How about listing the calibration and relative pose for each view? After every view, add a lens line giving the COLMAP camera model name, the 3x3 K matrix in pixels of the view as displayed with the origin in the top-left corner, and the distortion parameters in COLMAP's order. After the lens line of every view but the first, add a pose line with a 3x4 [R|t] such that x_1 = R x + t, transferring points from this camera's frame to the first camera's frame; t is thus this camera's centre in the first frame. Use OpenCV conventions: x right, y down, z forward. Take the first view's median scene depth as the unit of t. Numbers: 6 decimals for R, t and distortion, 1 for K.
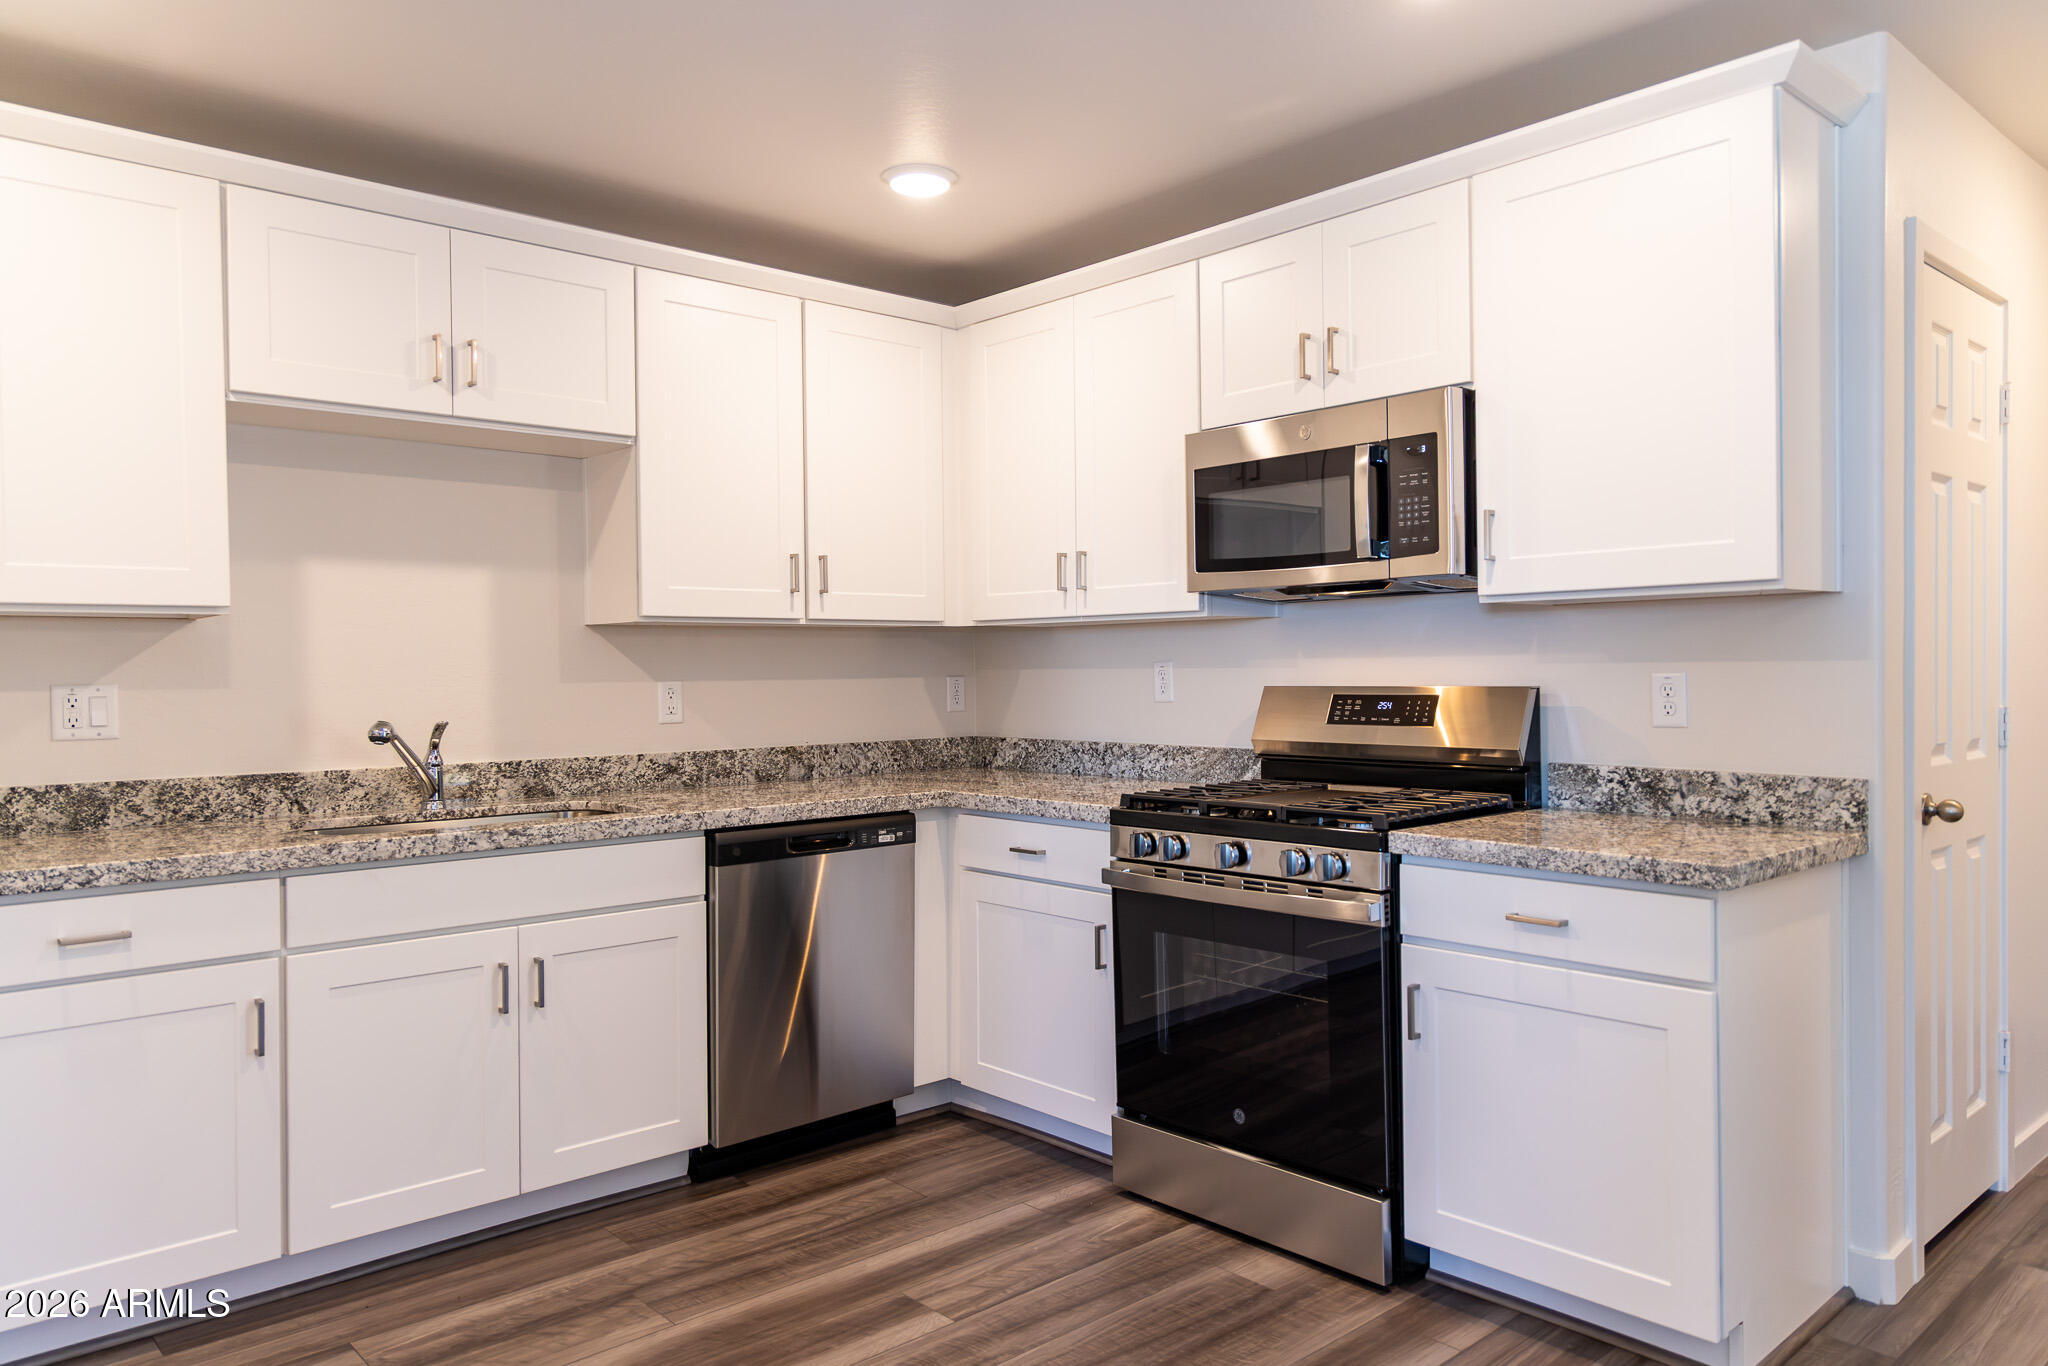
lens RADIAL K [[1419.4, 0, 1041.3], [0, 1419.4, 679.1], [0, 0, 1]] dist [0.008043, -0.001196]
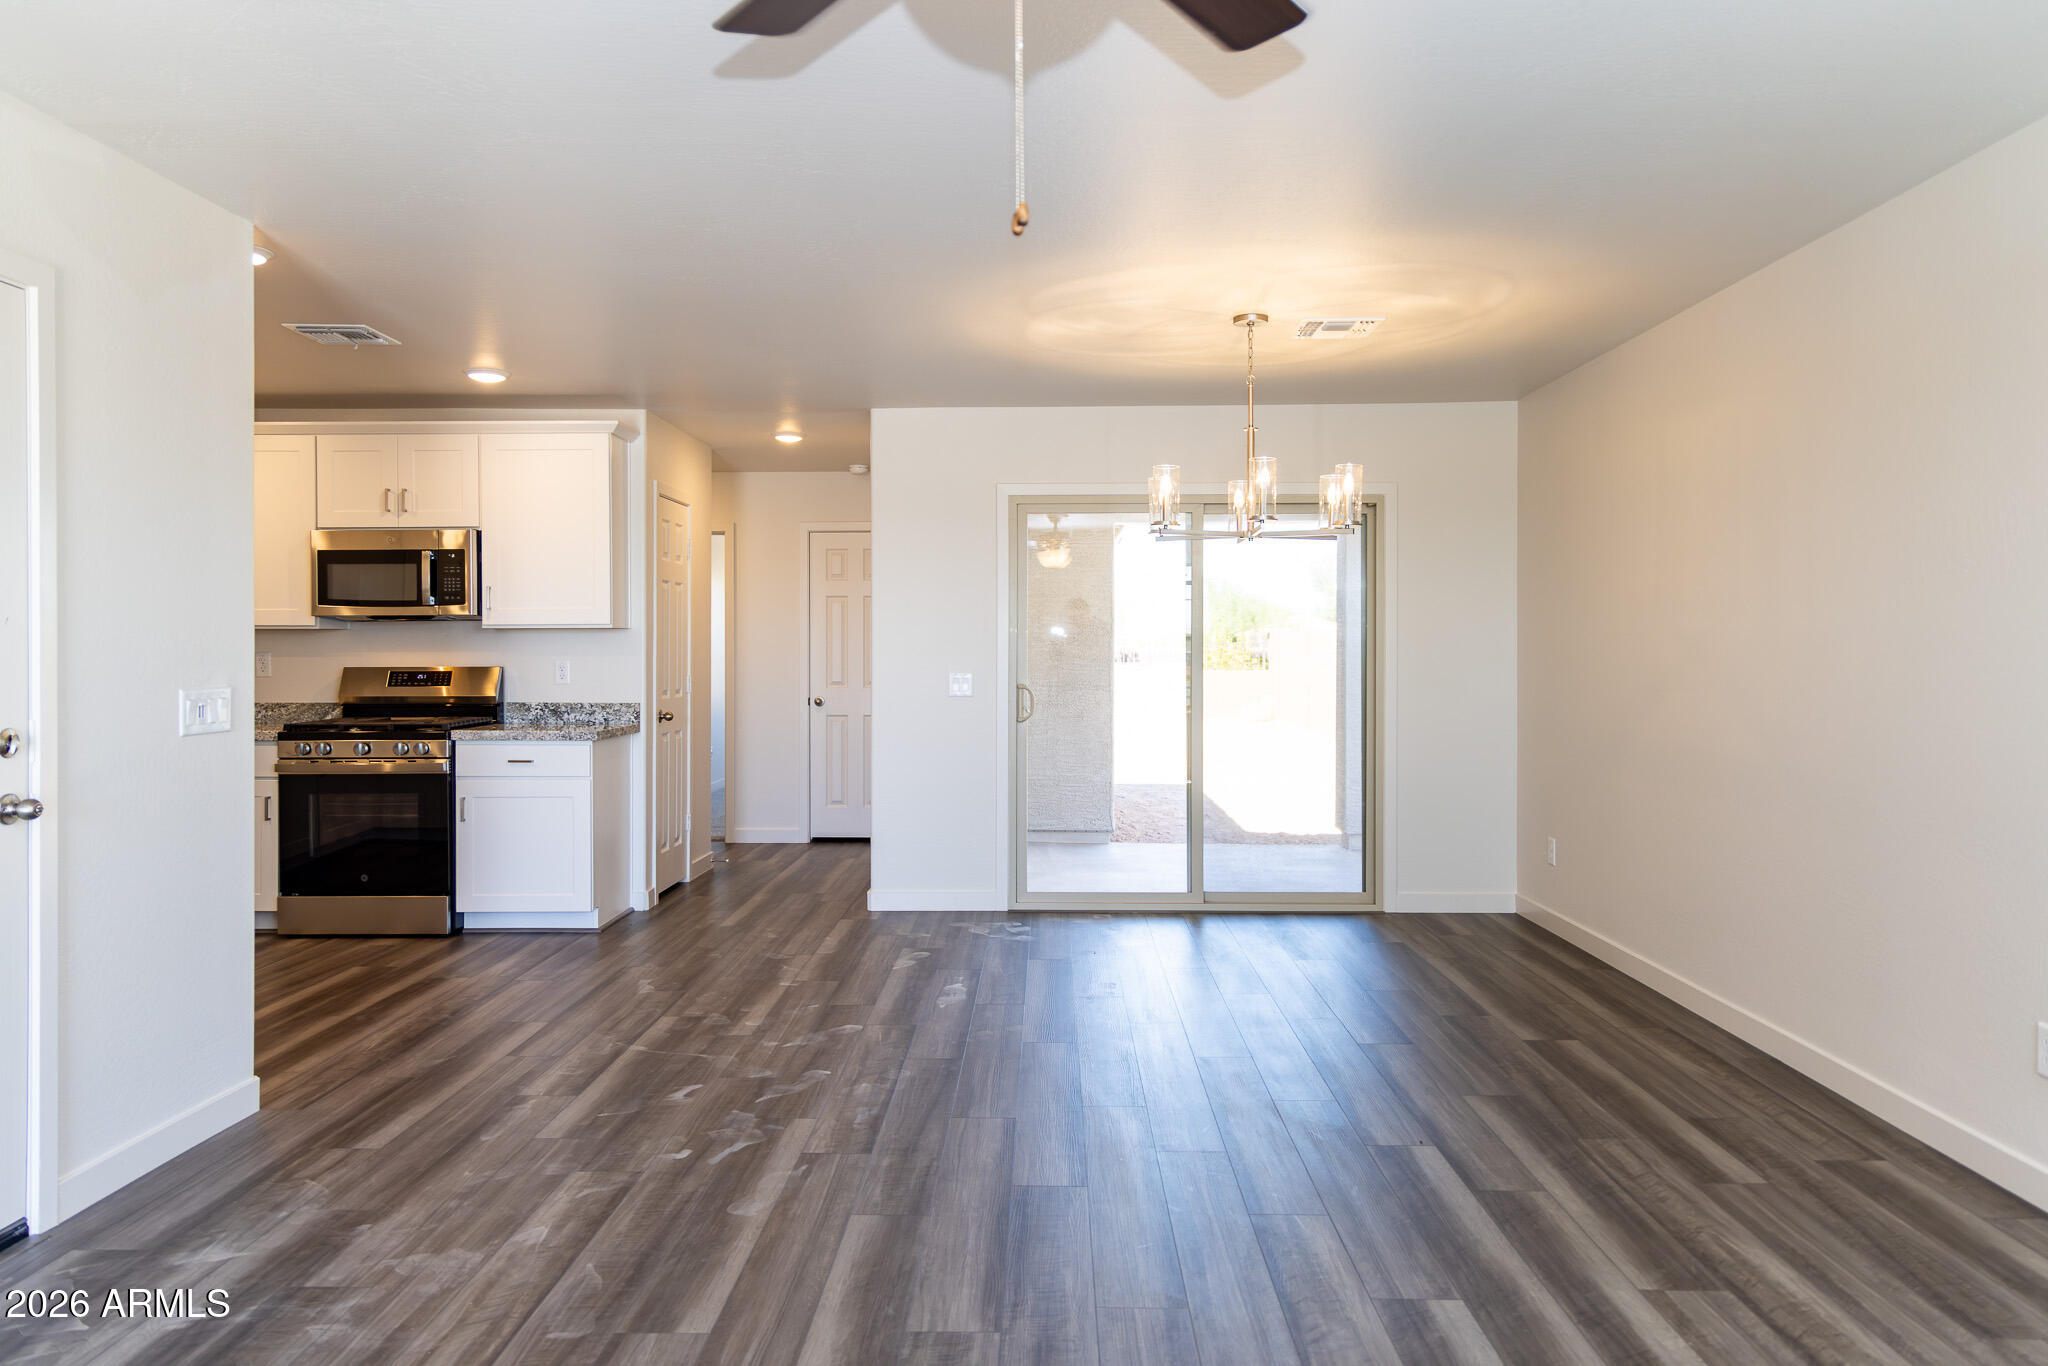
lens RADIAL K [[1419.4, 0, 1011.0], [0, 1419.4, 664.6], [0, 0, 1]] dist [0.008043, -0.001196]
pose [[0.697303, 0.004222, 0.716764, -0.664611], [0.000306, 0.999981, -0.006187, 0.015787], [-0.716776, 0.004534, 0.697288, -1.064529]]
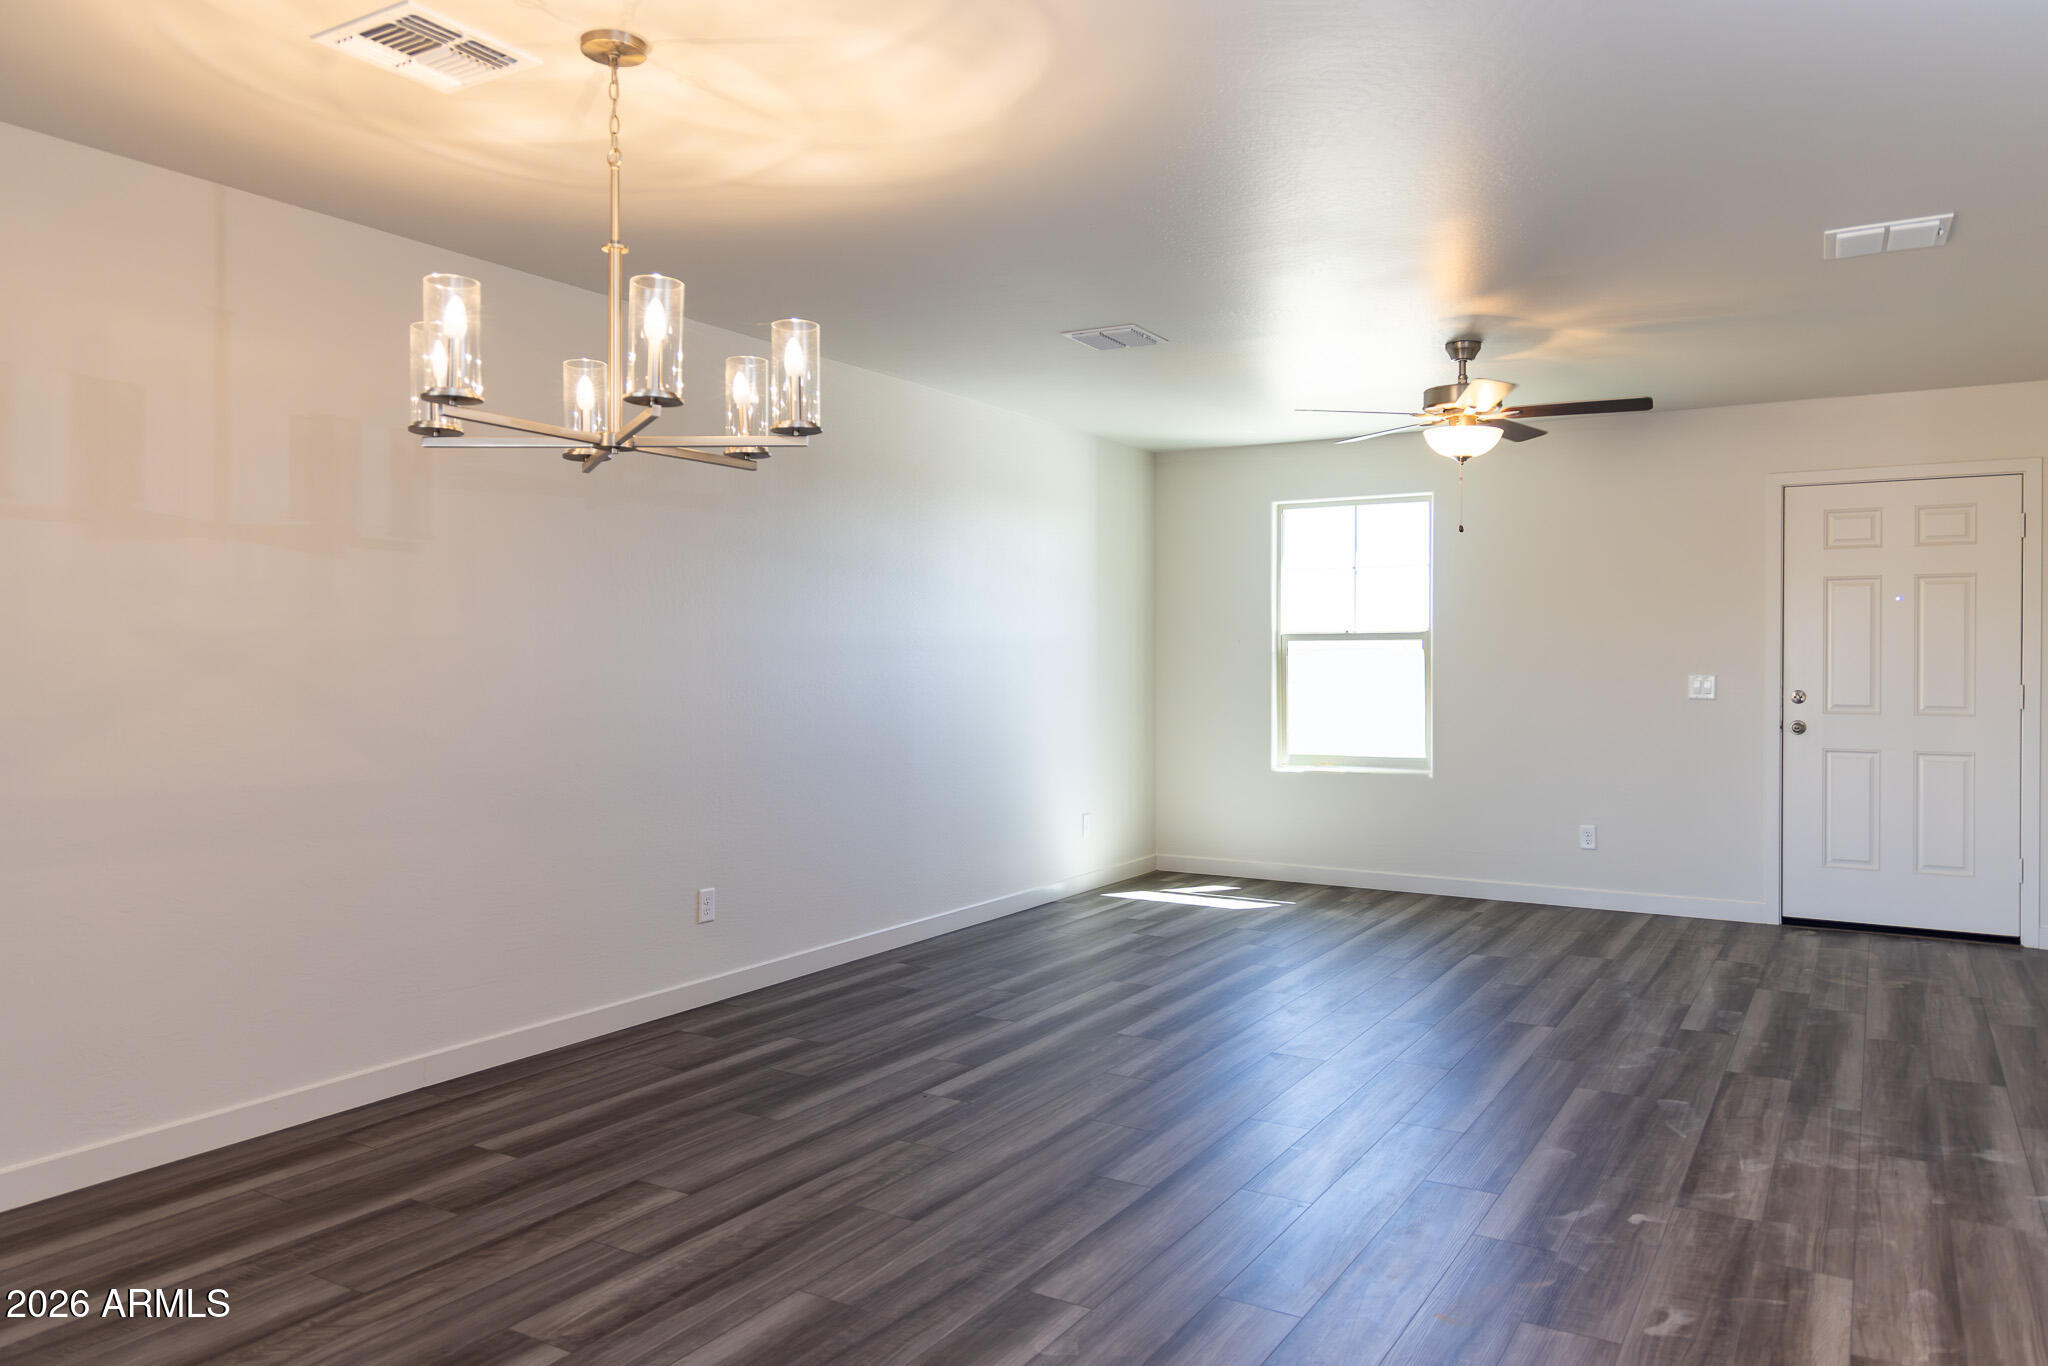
lens RADIAL K [[1419.4, 0, 1060.3], [0, 1419.4, 676.6], [0, 0, 1]] dist [0.008043, -0.001196]
pose [[-0.953608, 0.015561, -0.300648, 0.660117], [0.007162, 0.999553, 0.029018, -0.017653], [0.300965, 0.025518, -0.953294, 0.751356]]
